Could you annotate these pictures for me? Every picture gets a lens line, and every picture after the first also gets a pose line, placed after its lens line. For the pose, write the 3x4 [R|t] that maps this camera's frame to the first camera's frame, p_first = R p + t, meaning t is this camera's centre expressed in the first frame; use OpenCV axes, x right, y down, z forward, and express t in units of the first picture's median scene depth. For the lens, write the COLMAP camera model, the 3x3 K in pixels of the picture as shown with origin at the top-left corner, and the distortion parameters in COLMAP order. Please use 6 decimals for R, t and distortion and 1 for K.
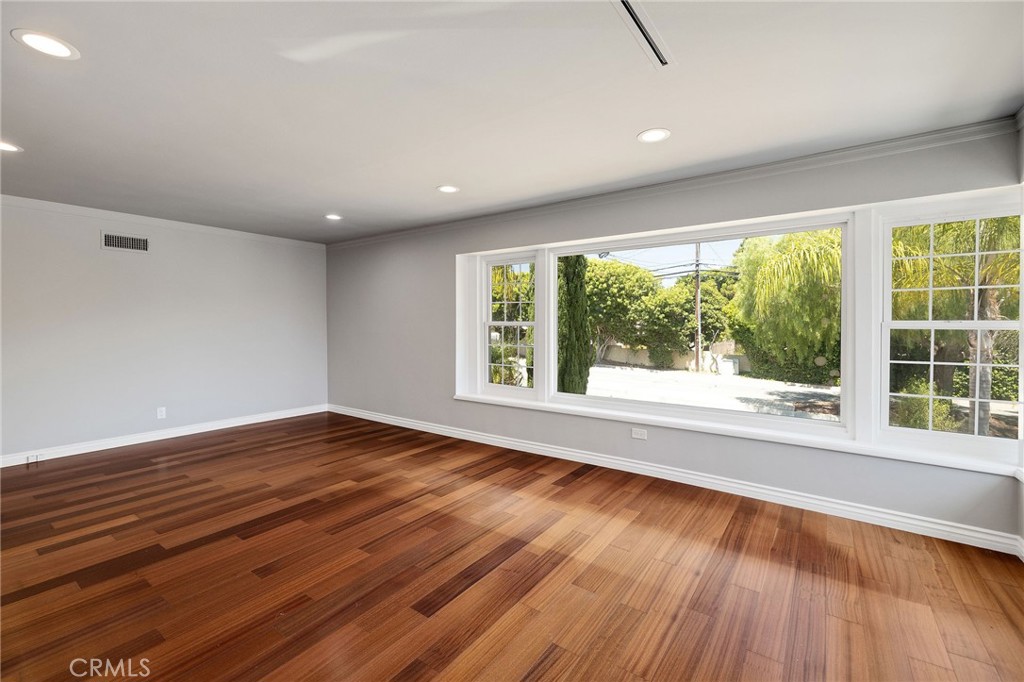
lens RADIAL K [[415.8, 0, 429.0], [0, 415.8, 326.9], [0, 0, 1]] dist [-0.000960, -0.000332]
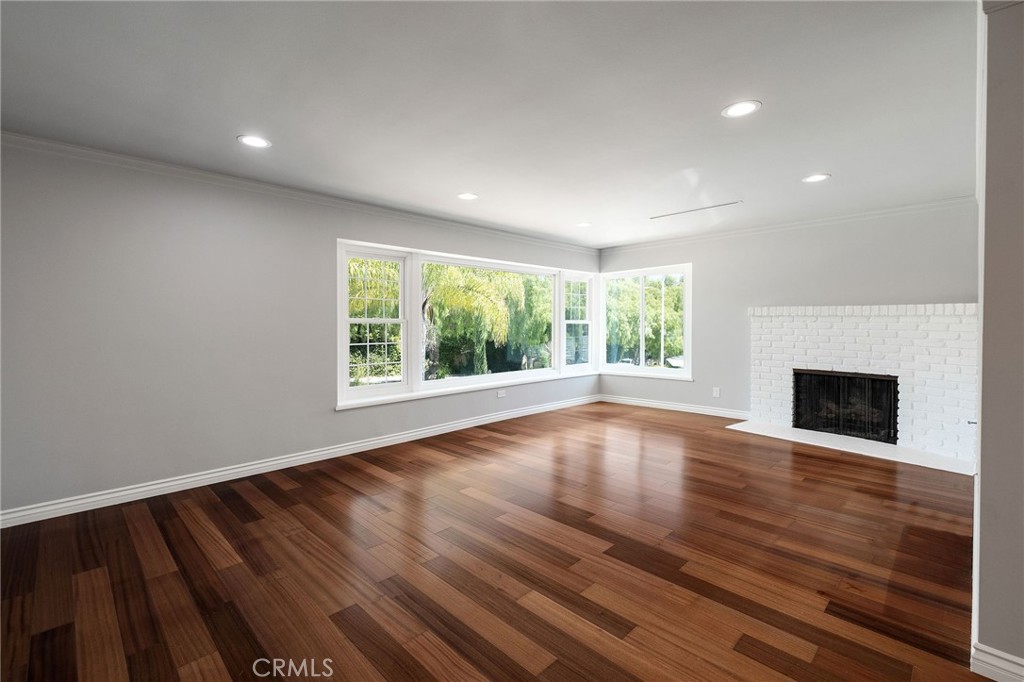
lens RADIAL K [[505.9, 0, 514.9], [0, 505.9, 326.5], [0, 0, 1]] dist [-0.000052, -0.000111]
pose [[0.074086, -0.009121, 0.997210, -1.323141], [0.004129, 0.999952, 0.008839, -0.004562], [-0.997243, 0.003462, 0.074120, 0.810690]]
